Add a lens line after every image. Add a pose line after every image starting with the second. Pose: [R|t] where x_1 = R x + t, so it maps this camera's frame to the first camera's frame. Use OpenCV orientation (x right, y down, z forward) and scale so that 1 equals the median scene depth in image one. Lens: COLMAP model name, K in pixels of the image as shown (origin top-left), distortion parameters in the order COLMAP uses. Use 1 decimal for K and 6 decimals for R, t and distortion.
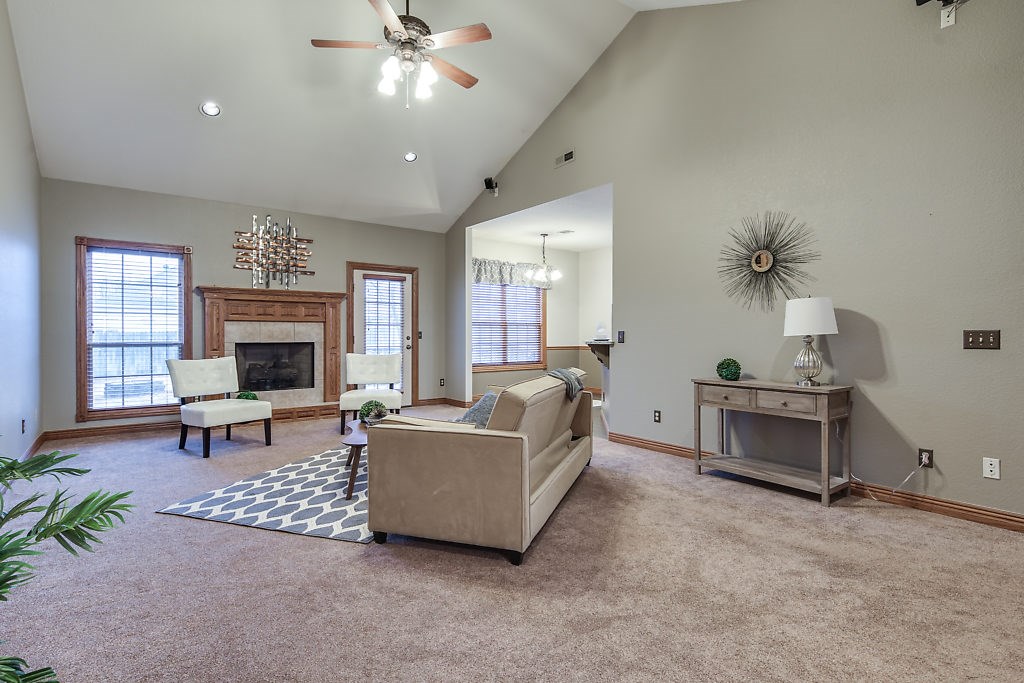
lens RADIAL K [[504.8, 0, 509.4], [0, 504.8, 340.7], [0, 0, 1]] dist [0.007189, -0.005299]
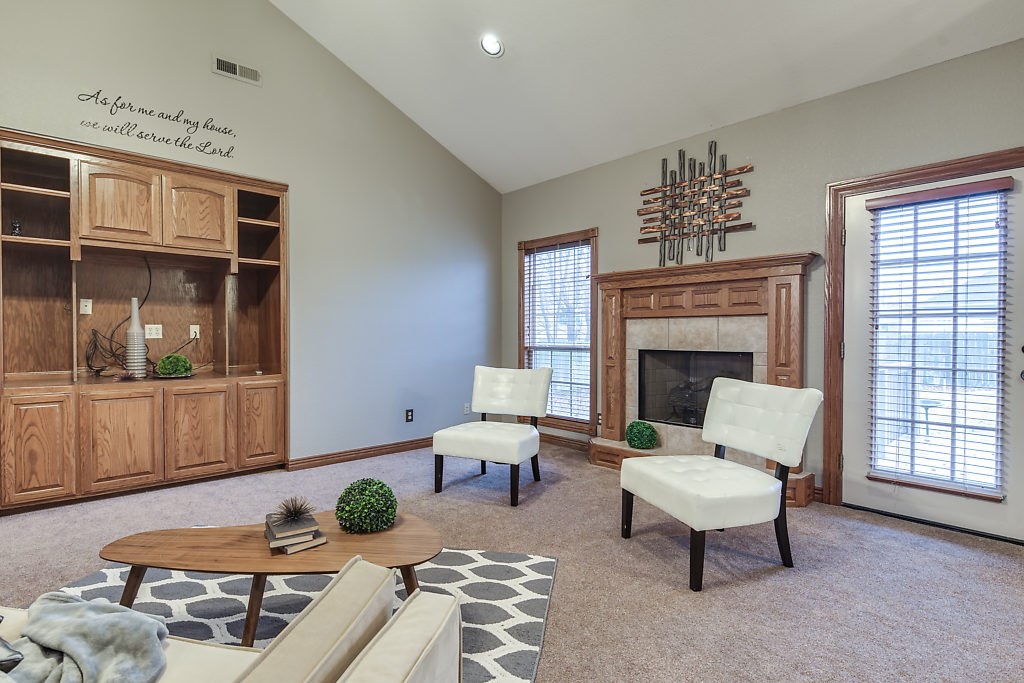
lens RADIAL K [[504.8, 0, 487.1], [0, 504.8, 343.0], [0, 0, 1]] dist [0.007189, -0.005299]
pose [[0.076031, 0.015440, -0.996986, 0.135089], [-0.014493, 0.999792, 0.014378, -0.011291], [0.997000, 0.013356, 0.076239, 0.688050]]
